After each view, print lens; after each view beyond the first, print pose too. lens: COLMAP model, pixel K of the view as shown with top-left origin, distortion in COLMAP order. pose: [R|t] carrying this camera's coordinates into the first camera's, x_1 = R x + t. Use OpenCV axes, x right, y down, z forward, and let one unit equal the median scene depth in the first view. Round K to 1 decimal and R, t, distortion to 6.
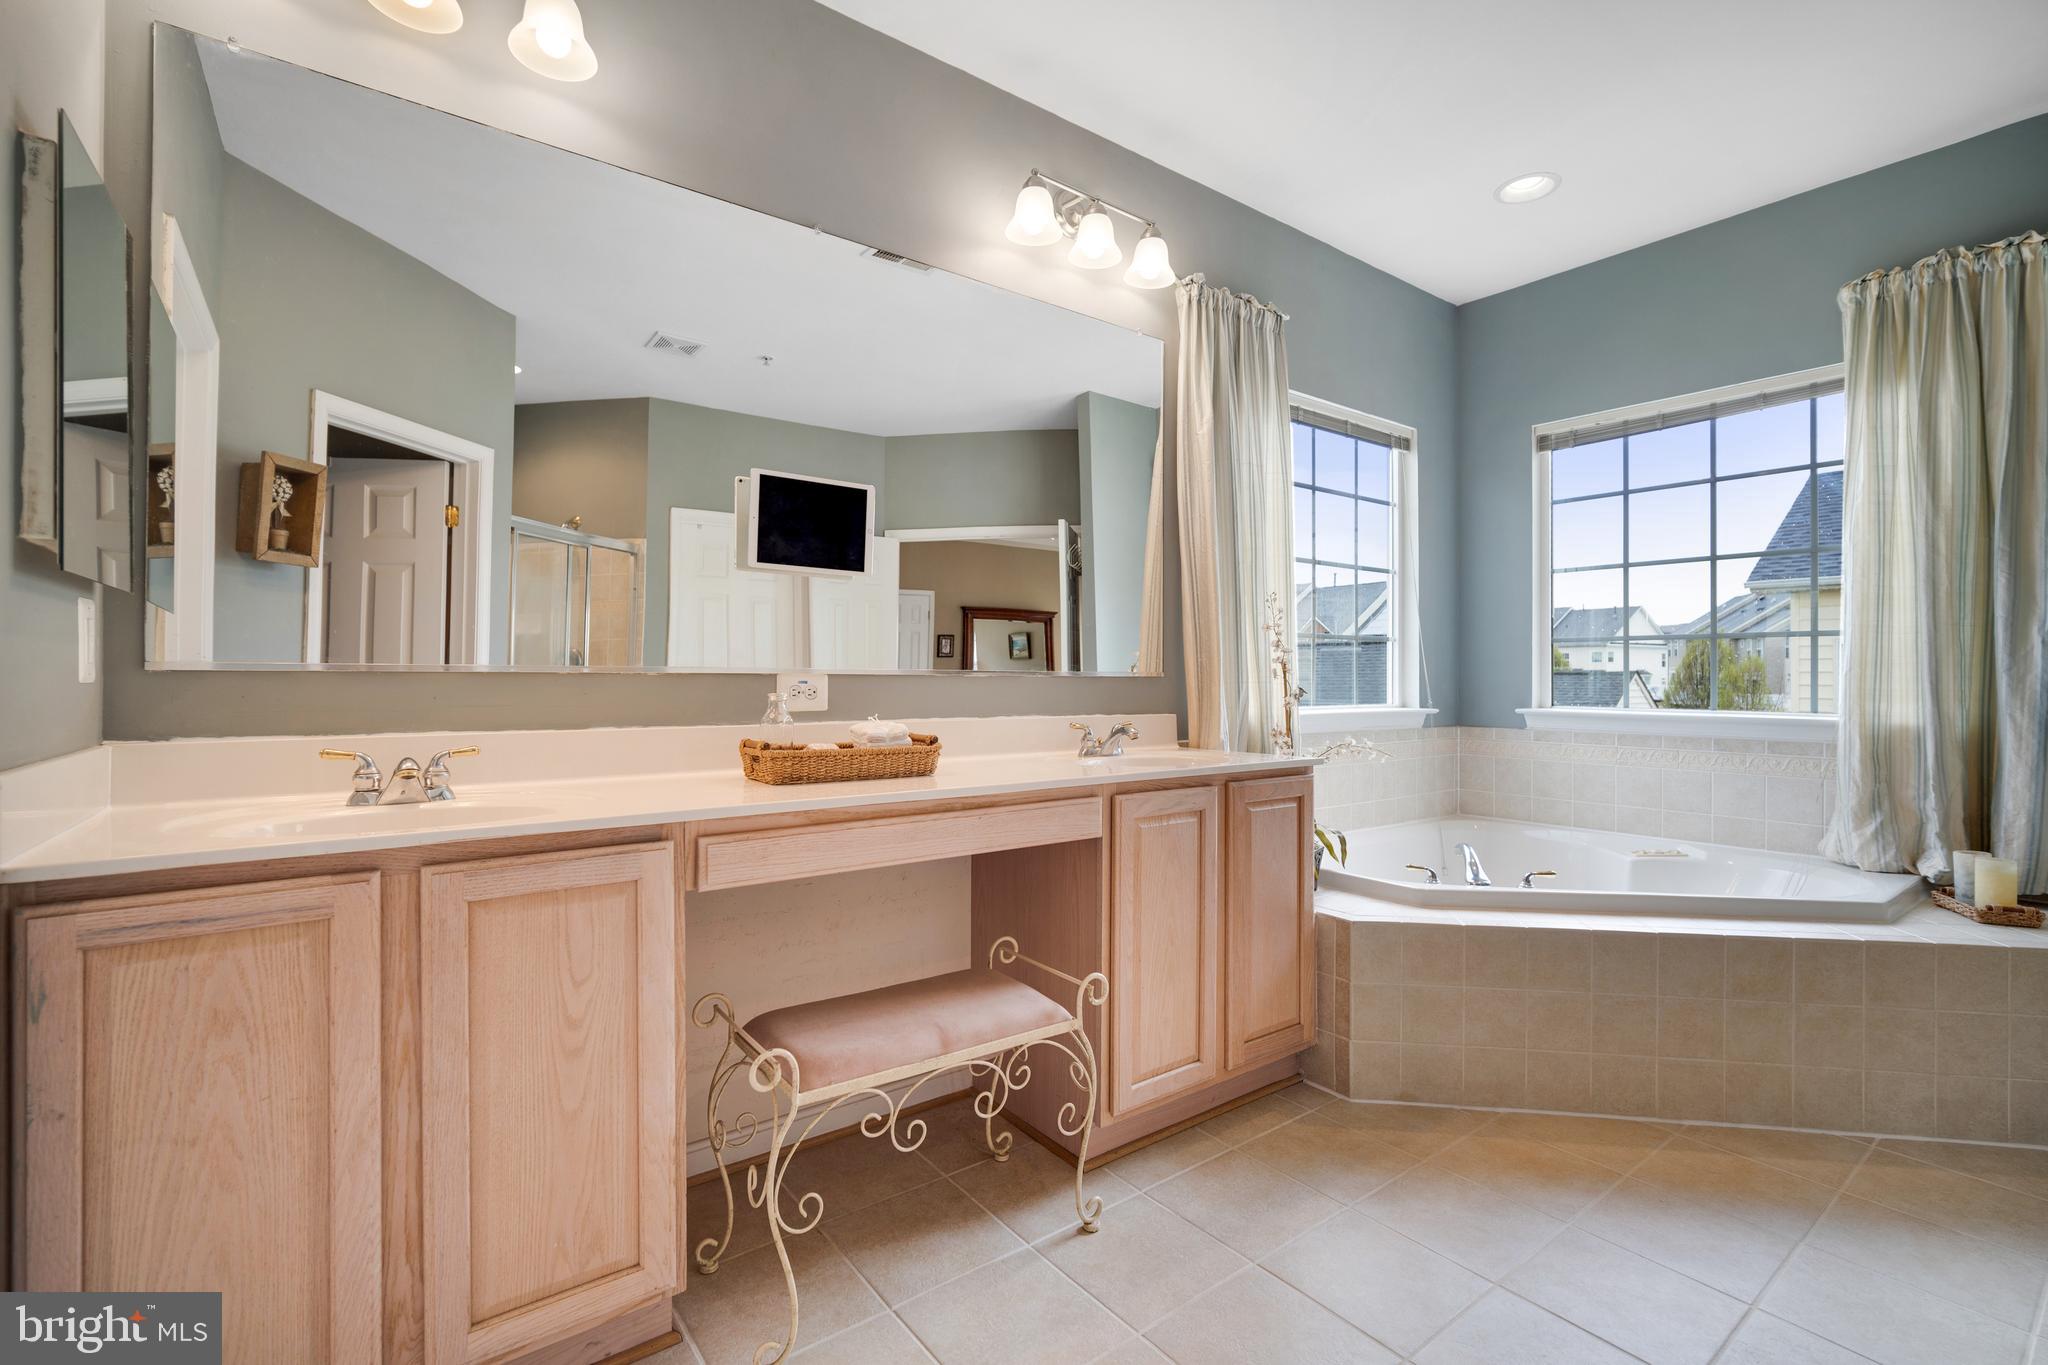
lens RADIAL K [[907.2, 0, 1030.5], [0, 907.2, 675.5], [0, 0, 1]] dist [-0.000783, 0.000102]
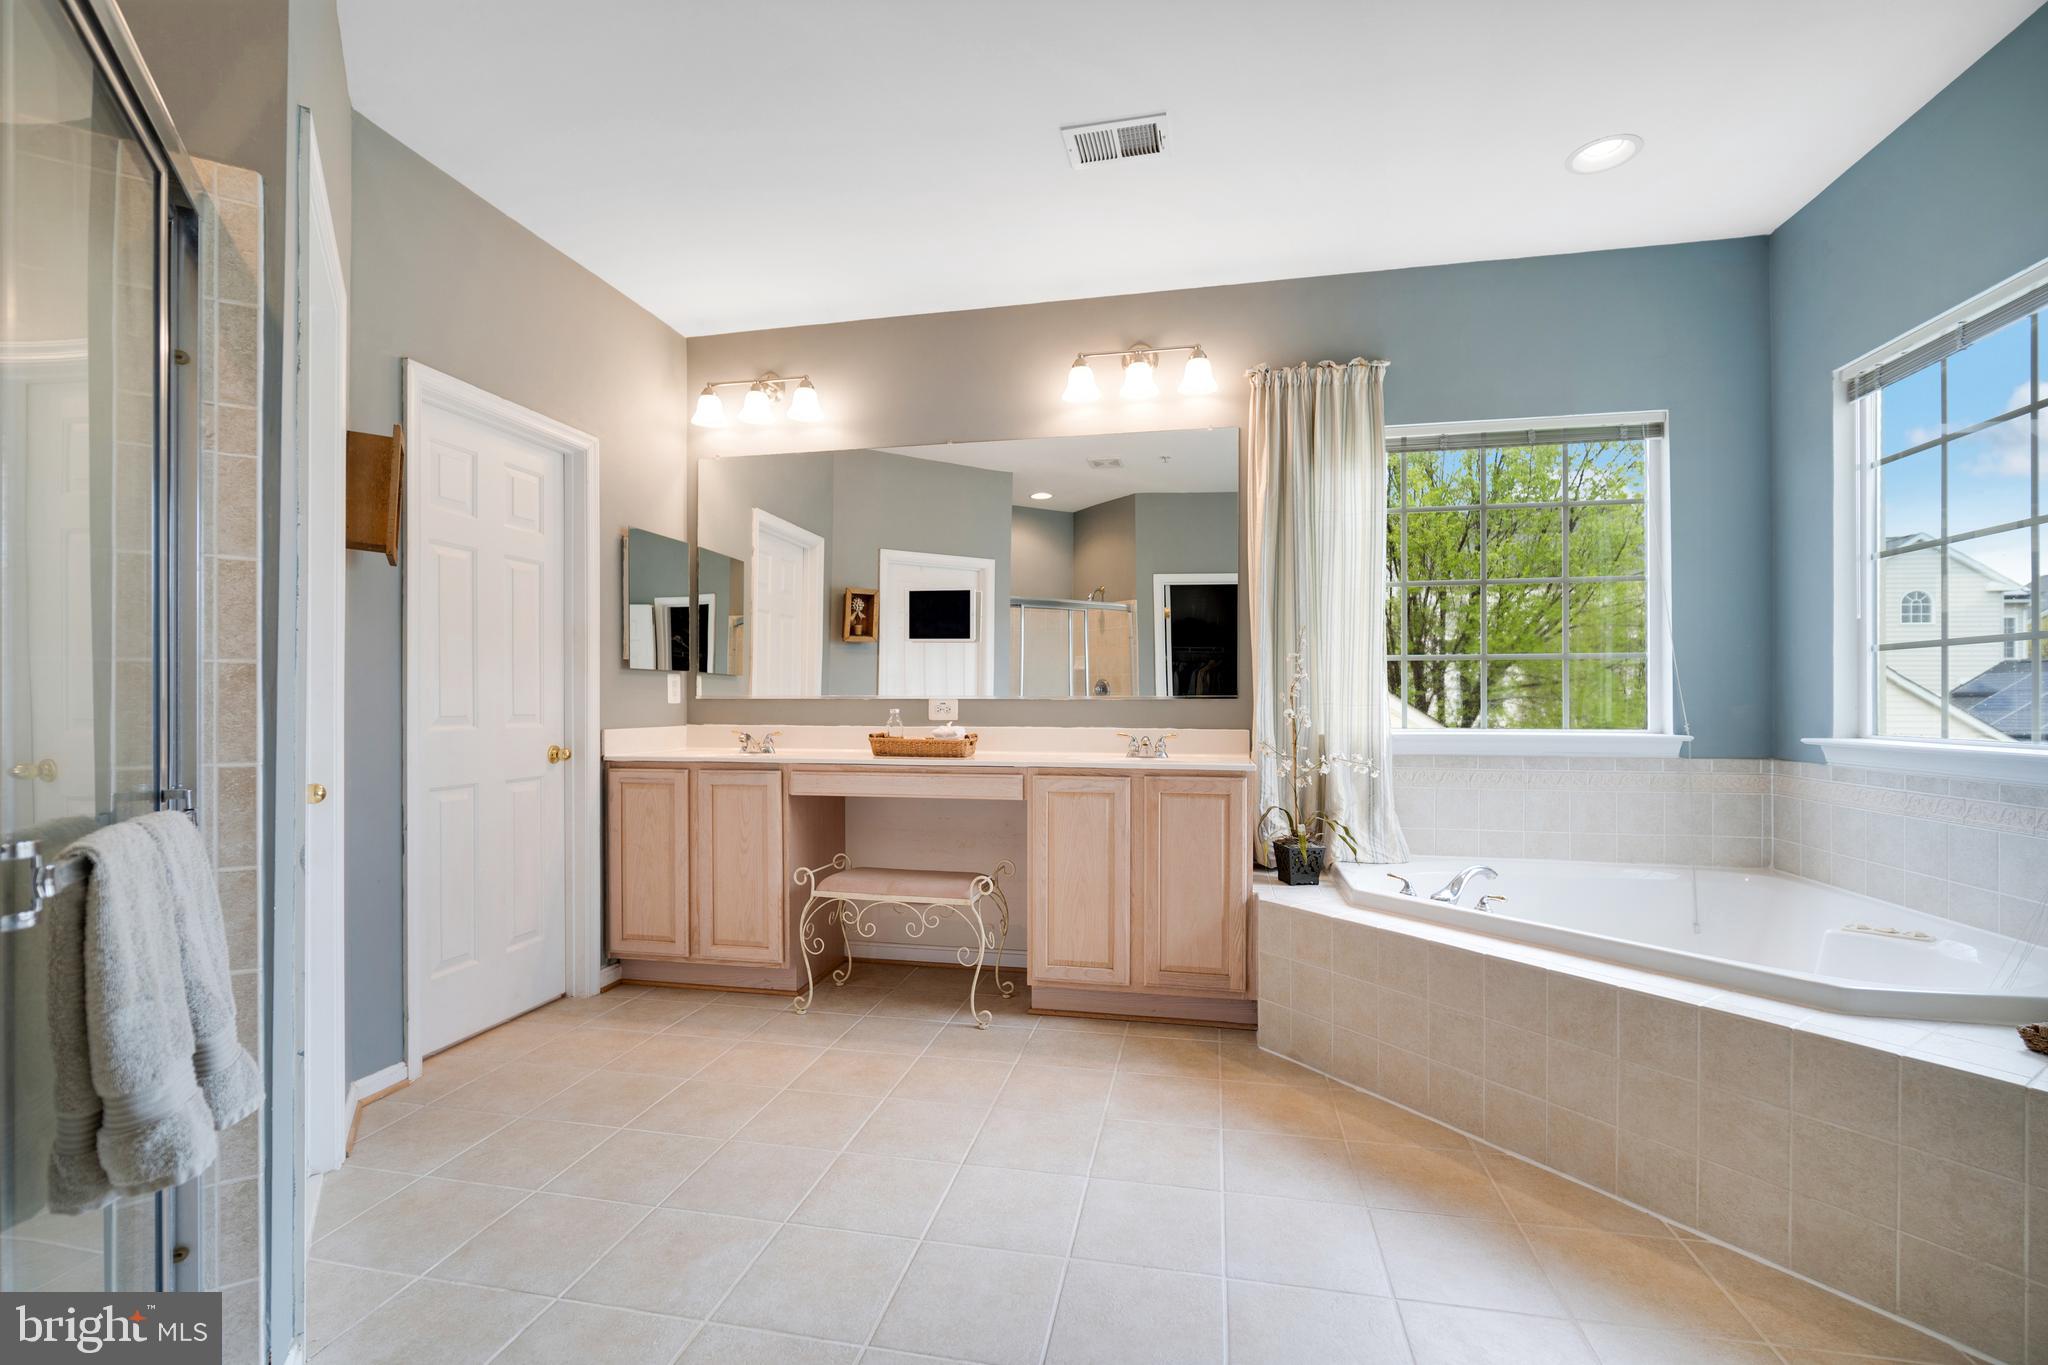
lens RADIAL K [[894.7, 0, 1019.4], [0, 894.7, 694.5], [0, 0, 1]] dist [0.000294, -0.000268]
pose [[0.663258, -0.005674, -0.748369, 1.106853], [0.003370, 0.999984, -0.004594, 0.000571], [0.748383, 0.000525, 0.663267, -0.038005]]
